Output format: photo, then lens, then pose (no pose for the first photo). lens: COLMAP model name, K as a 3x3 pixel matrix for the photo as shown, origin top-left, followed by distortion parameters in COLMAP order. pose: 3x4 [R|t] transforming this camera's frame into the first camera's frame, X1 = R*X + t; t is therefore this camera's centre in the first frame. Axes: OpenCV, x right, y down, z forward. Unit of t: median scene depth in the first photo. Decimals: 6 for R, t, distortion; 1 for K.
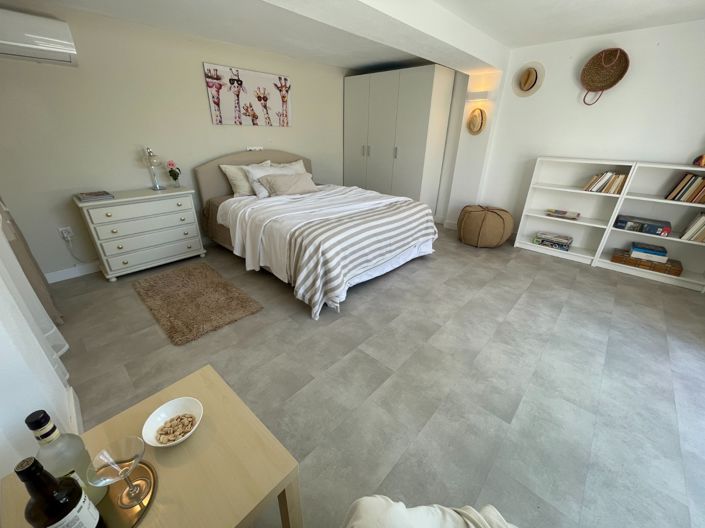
lens RADIAL K [[285.4, 0, 349.7], [0, 285.4, 262.5], [0, 0, 1]] dist [0.000784, 0.000252]
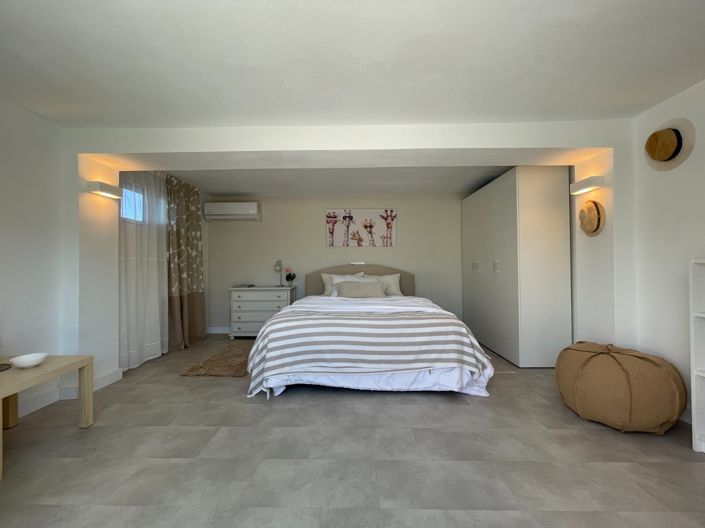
lens RADIAL K [[285.4, 0, 349.7], [0, 285.4, 262.5], [0, 0, 1]] dist [0.000784, 0.000252]
pose [[0.667767, -0.027362, -0.743868, 0.605797], [-0.300472, 0.904383, -0.302999, -0.025743], [0.681032, 0.425844, 0.595695, 0.274924]]
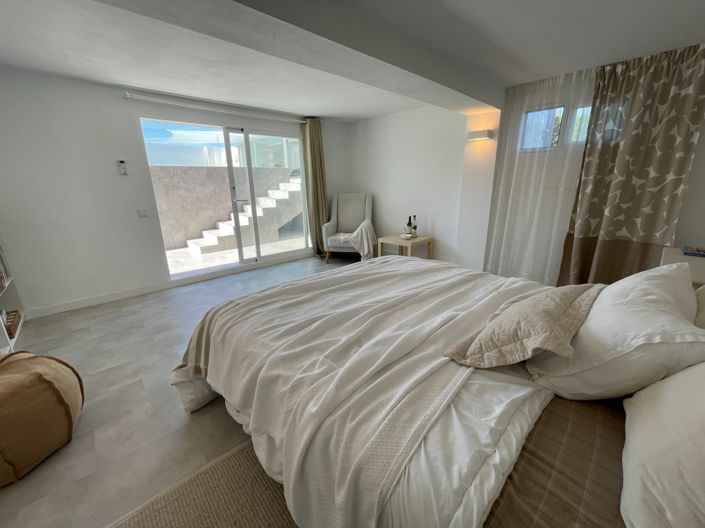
lens RADIAL K [[285.4, 0, 349.7], [0, 285.4, 262.5], [0, 0, 1]] dist [0.000784, 0.000252]
pose [[-0.997439, -0.014740, 0.069989, -0.010117], [0.035193, 0.750750, 0.659649, -0.556611], [-0.062267, 0.660422, -0.748308, 1.239458]]
